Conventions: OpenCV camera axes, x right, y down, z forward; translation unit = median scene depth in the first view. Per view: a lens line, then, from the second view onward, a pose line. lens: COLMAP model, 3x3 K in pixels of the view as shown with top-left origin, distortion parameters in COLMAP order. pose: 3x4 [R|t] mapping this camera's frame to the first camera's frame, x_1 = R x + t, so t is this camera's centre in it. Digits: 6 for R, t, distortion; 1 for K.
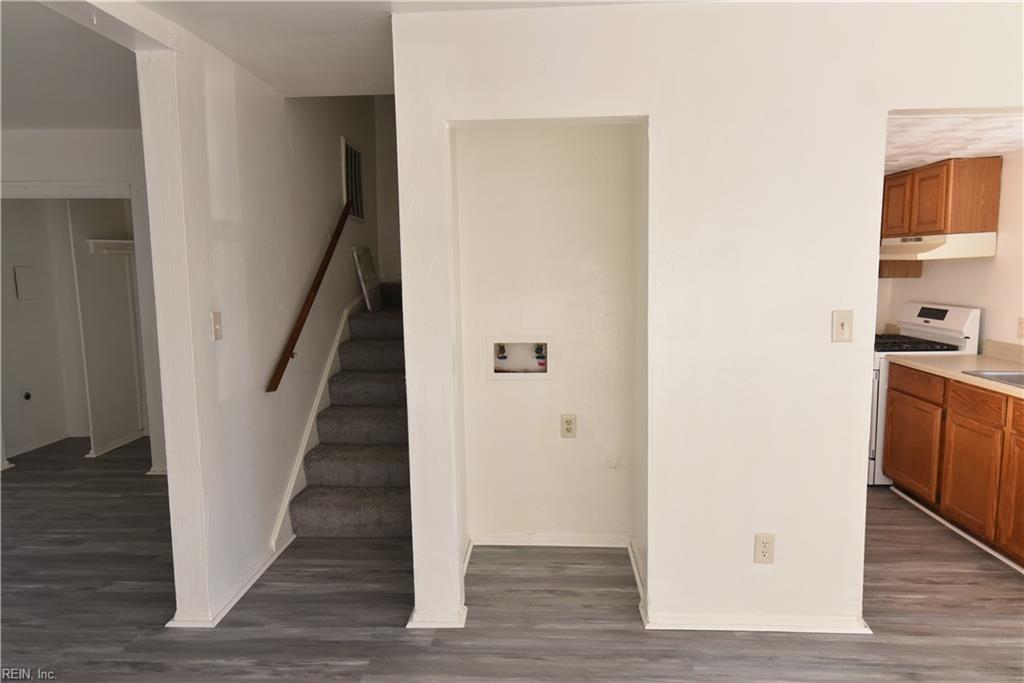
lens RADIAL K [[625.0, 0, 522.2], [0, 625.0, 339.3], [0, 0, 1]] dist [0.026364, -0.007716]
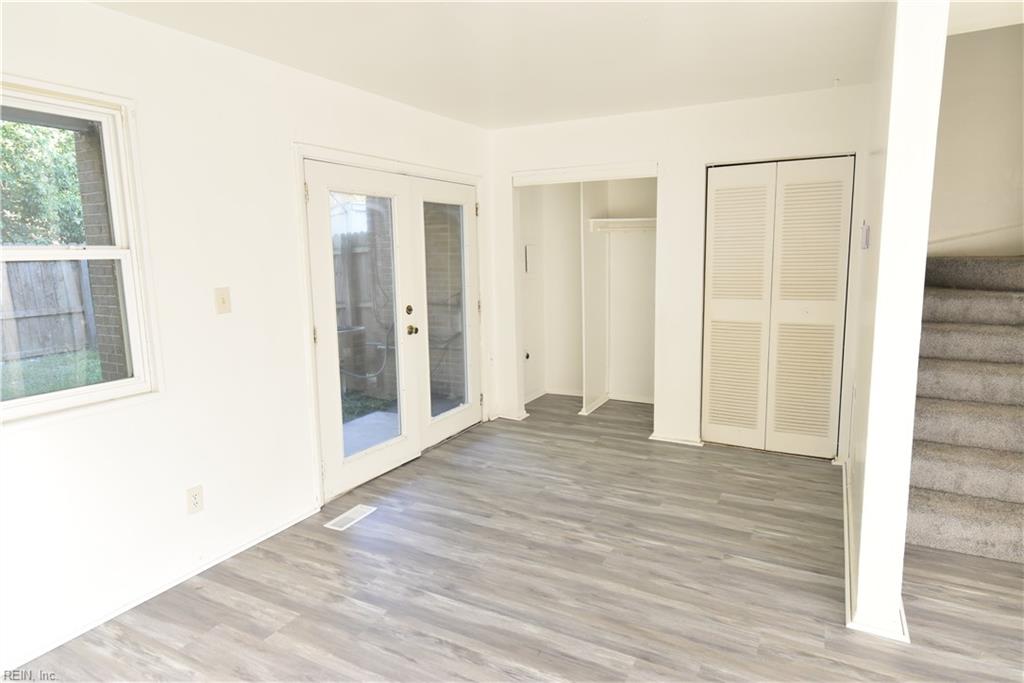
lens RADIAL K [[592.5, 0, 519.7], [0, 592.5, 338.9], [0, 0, 1]] dist [0.014931, -0.003342]
pose [[0.900836, 0.055190, -0.430637, -0.569165], [-0.036591, 0.998010, 0.051361, 0.004169], [0.432615, -0.030511, 0.901062, 0.013259]]
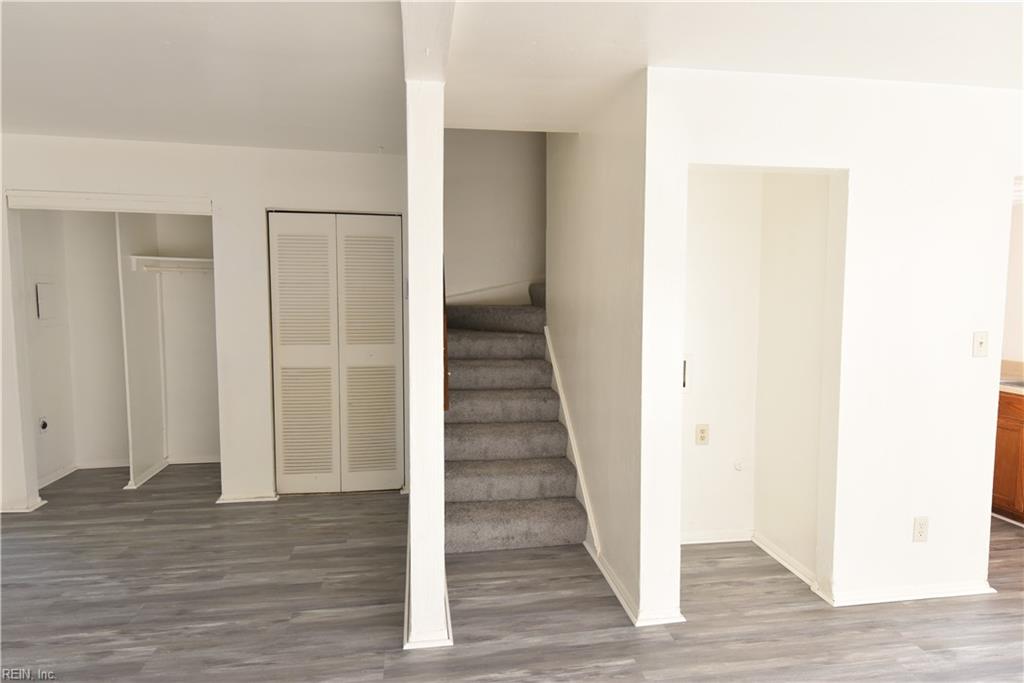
lens RADIAL K [[592.5, 0, 520.3], [0, 592.5, 337.1], [0, 0, 1]] dist [0.014931, -0.003342]
pose [[0.977786, -0.001349, 0.209602, -0.514122], [0.008629, 0.999391, -0.033824, -0.002841], [-0.209429, 0.034881, 0.977201, 0.025925]]
